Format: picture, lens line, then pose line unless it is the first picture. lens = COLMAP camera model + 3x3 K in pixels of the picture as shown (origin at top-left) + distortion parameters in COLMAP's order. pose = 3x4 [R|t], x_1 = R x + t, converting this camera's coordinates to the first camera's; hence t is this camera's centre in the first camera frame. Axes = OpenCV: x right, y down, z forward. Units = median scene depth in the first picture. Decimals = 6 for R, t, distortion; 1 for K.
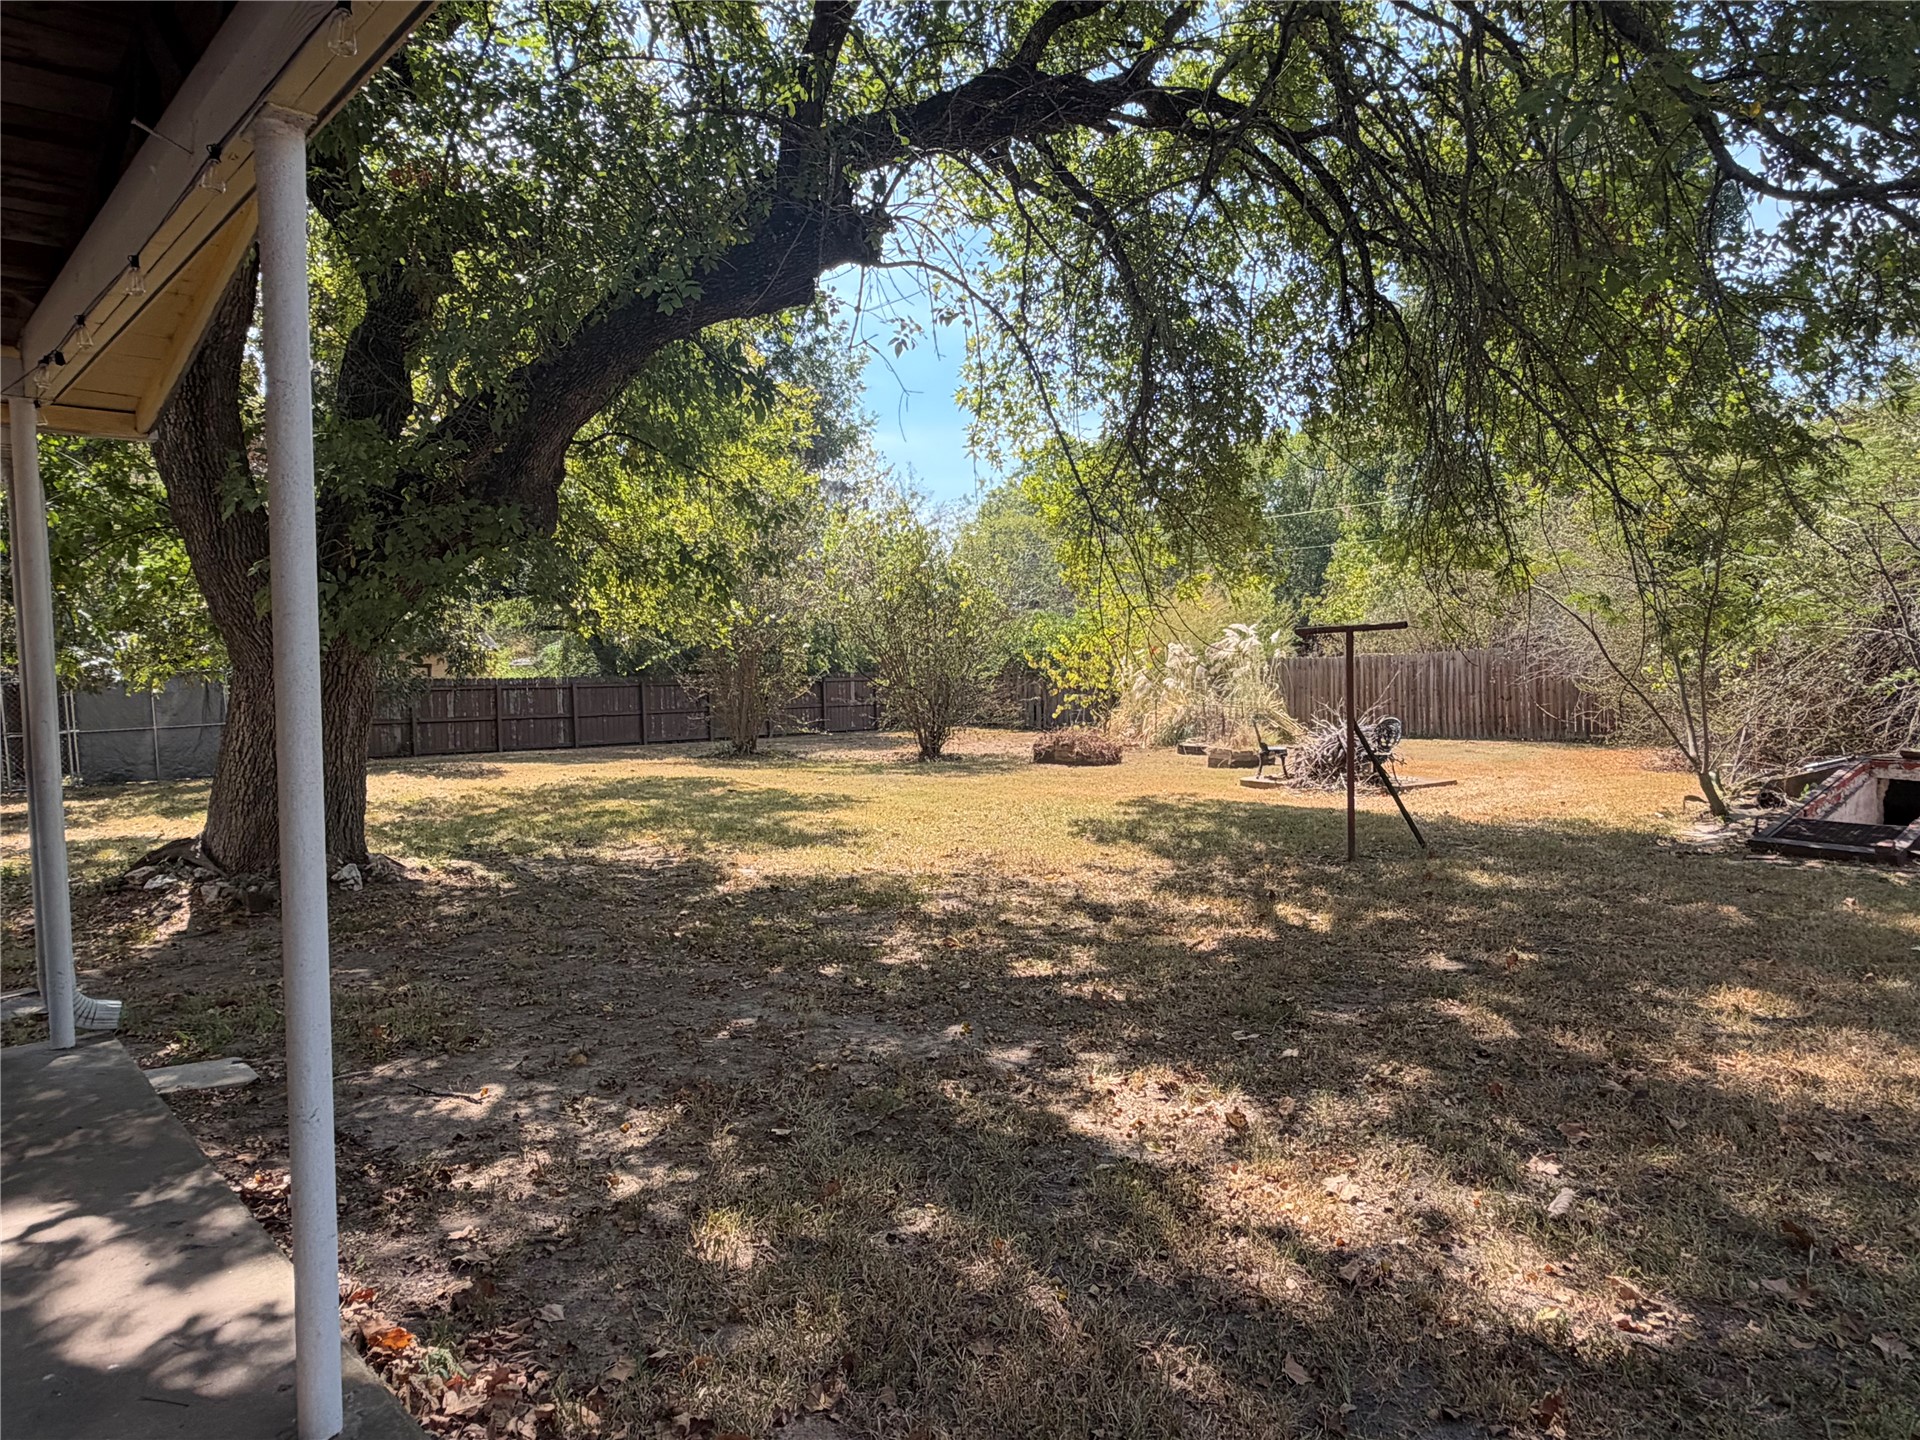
lens RADIAL K [[1240.8, 0, 954.6], [0, 1240.8, 726.4], [0, 0, 1]] dist [-0.002518, 0.001674]
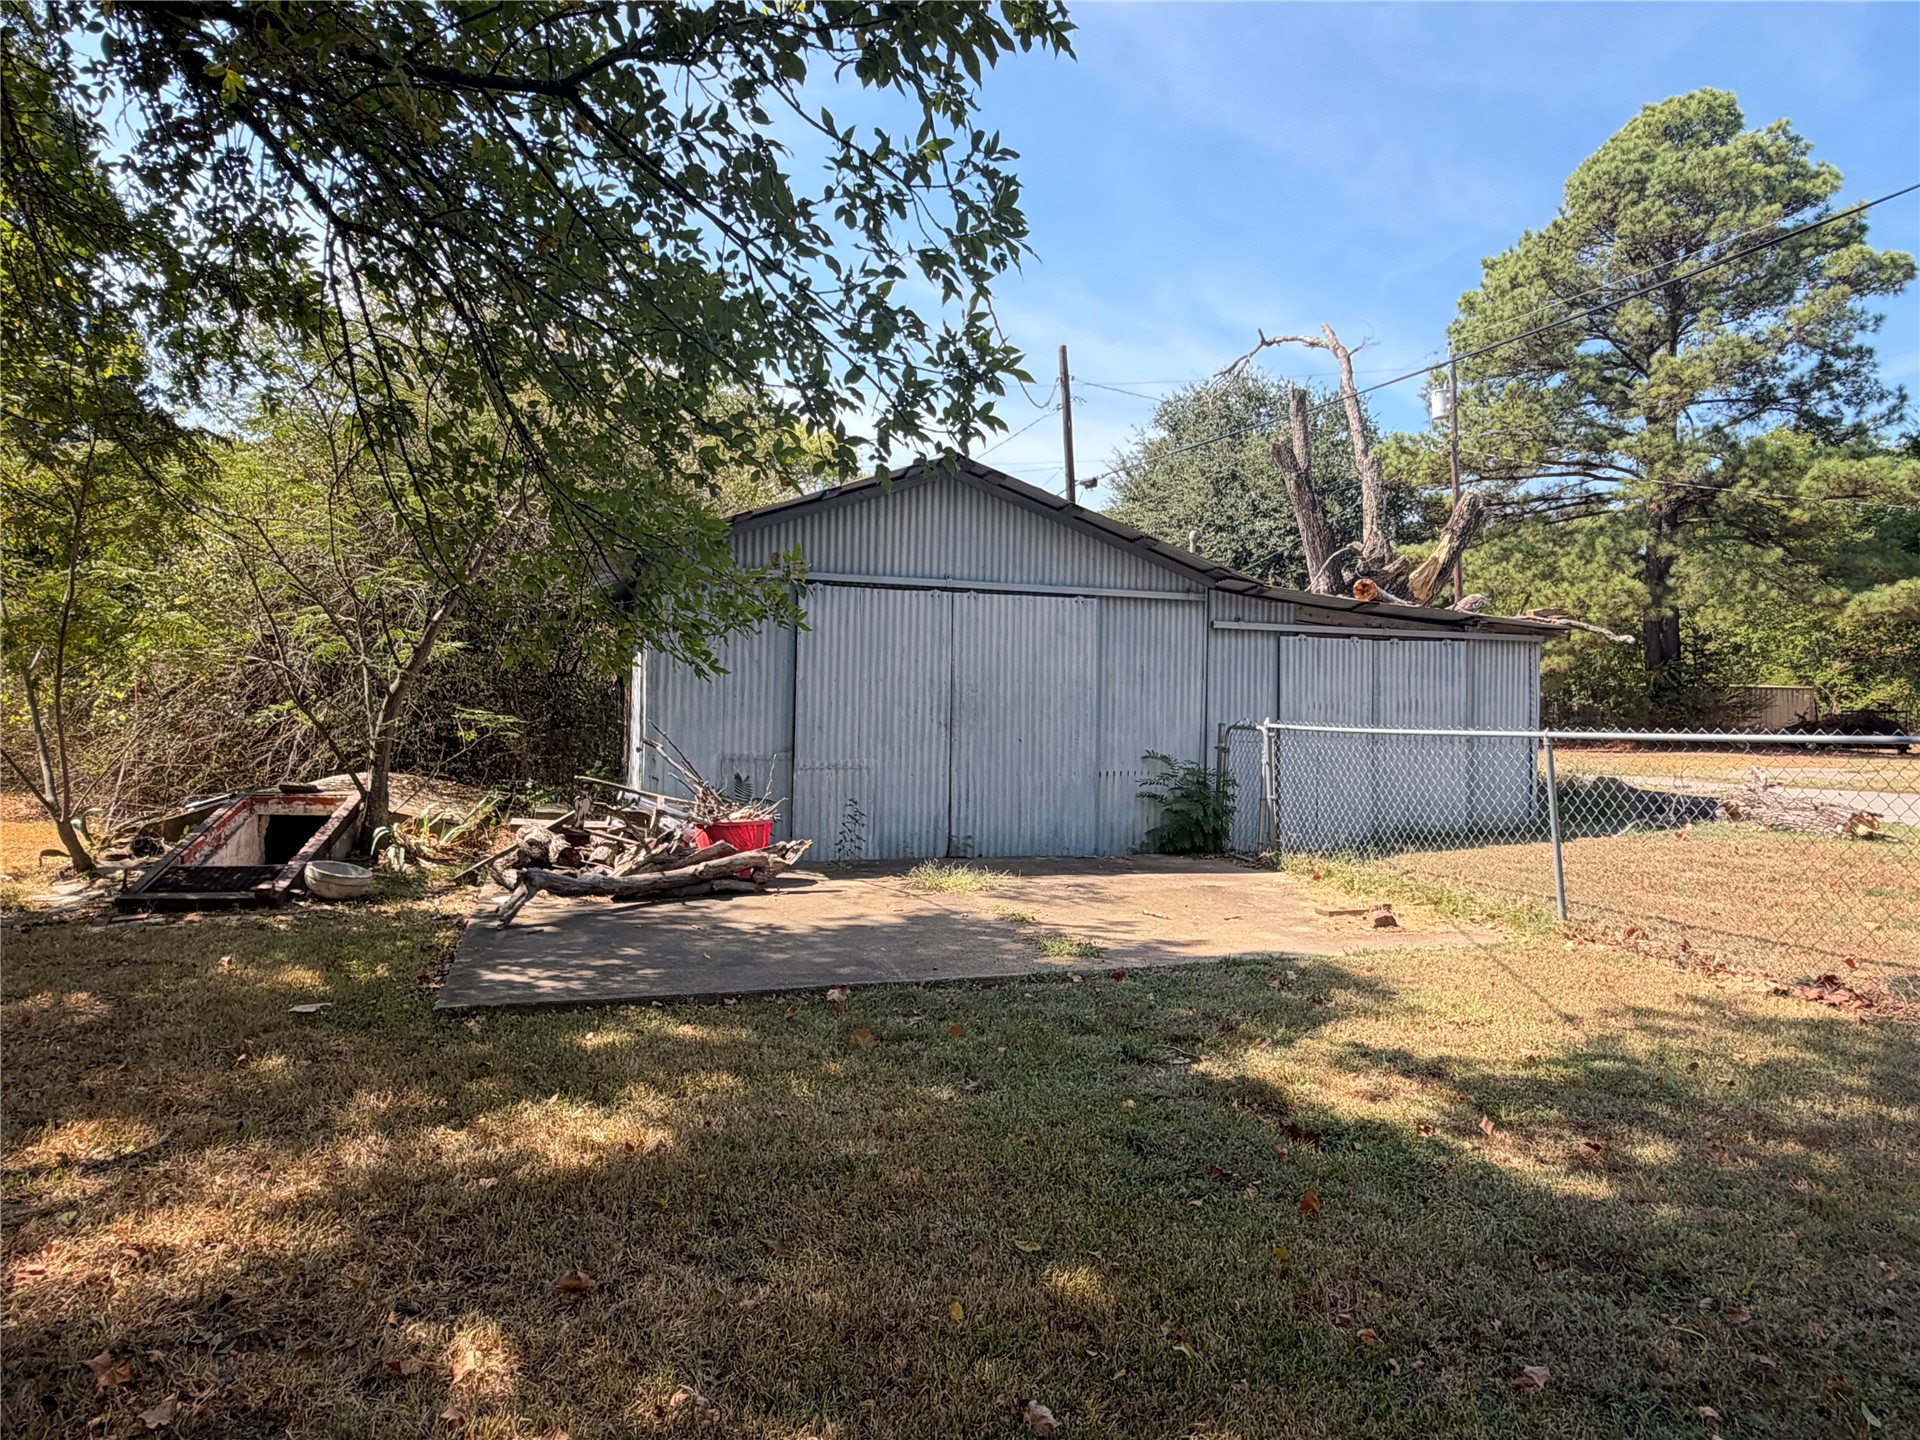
lens RADIAL K [[1240.8, 0, 954.6], [0, 1240.8, 726.4], [0, 0, 1]] dist [-0.002518, 0.001674]
pose [[0.412533, 0.004091, 0.910934, 0.102636], [0.025852, 0.999535, -0.016196, 0.003366], [-0.910576, 0.030231, 0.412235, 0.125573]]
